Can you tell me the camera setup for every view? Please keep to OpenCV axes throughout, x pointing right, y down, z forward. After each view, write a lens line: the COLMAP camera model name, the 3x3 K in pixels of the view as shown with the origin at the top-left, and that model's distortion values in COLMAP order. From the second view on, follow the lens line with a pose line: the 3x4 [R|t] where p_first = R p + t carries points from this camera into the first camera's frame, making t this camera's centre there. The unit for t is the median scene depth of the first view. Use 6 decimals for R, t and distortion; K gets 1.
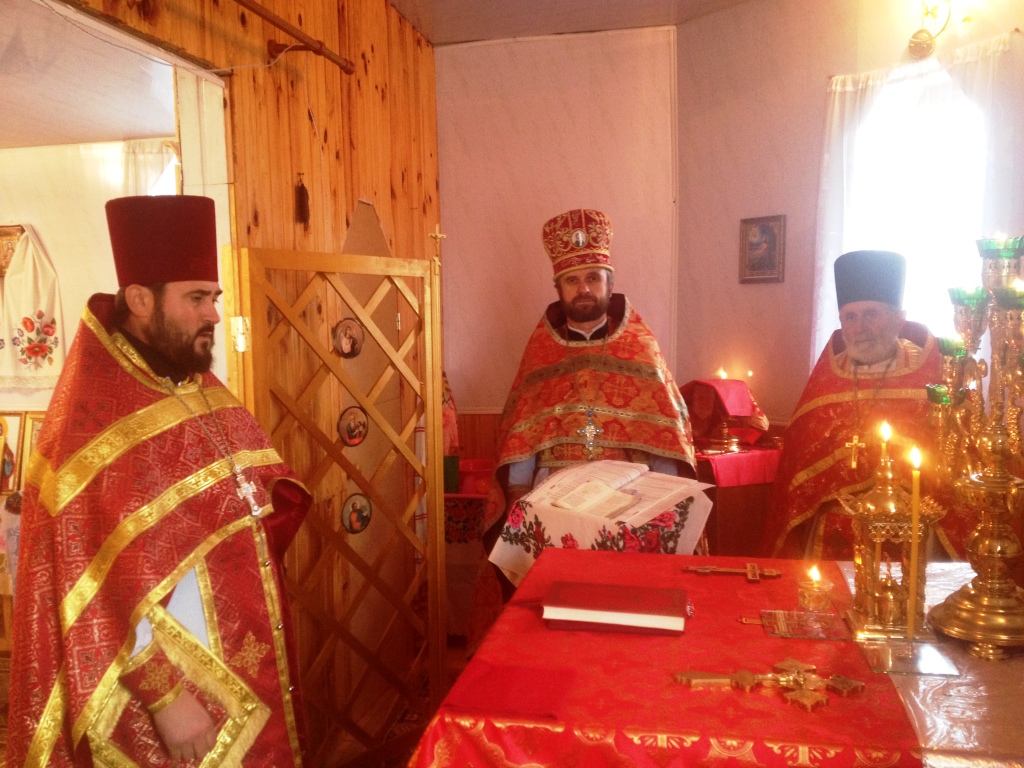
lens RADIAL K [[968.0, 0, 512.0], [0, 968.0, 384.0], [0, 0, 1]] dist [-0.003568, -0.015198]
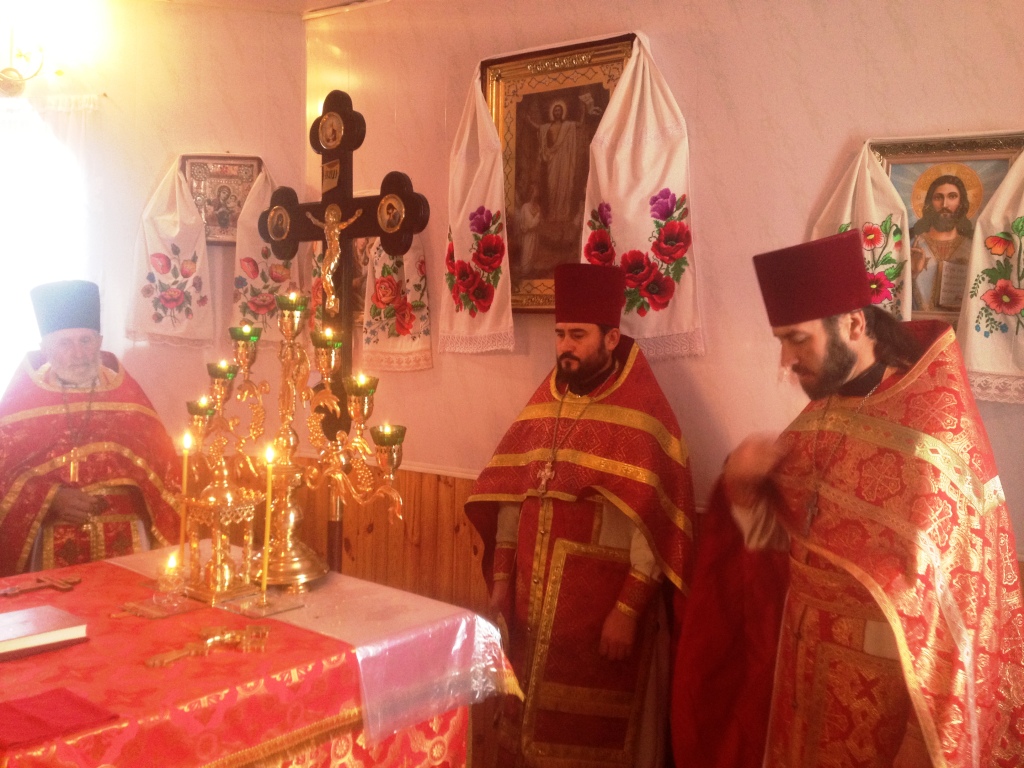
lens RADIAL K [[968.0, 0, 512.0], [0, 968.0, 384.0], [0, 0, 1]] dist [-0.003568, -0.015198]
pose [[0.455048, -0.027315, 0.890048, -0.719544], [0.035342, 0.999296, 0.012599, -0.033175], [-0.889765, 0.025723, 0.455693, 0.084705]]
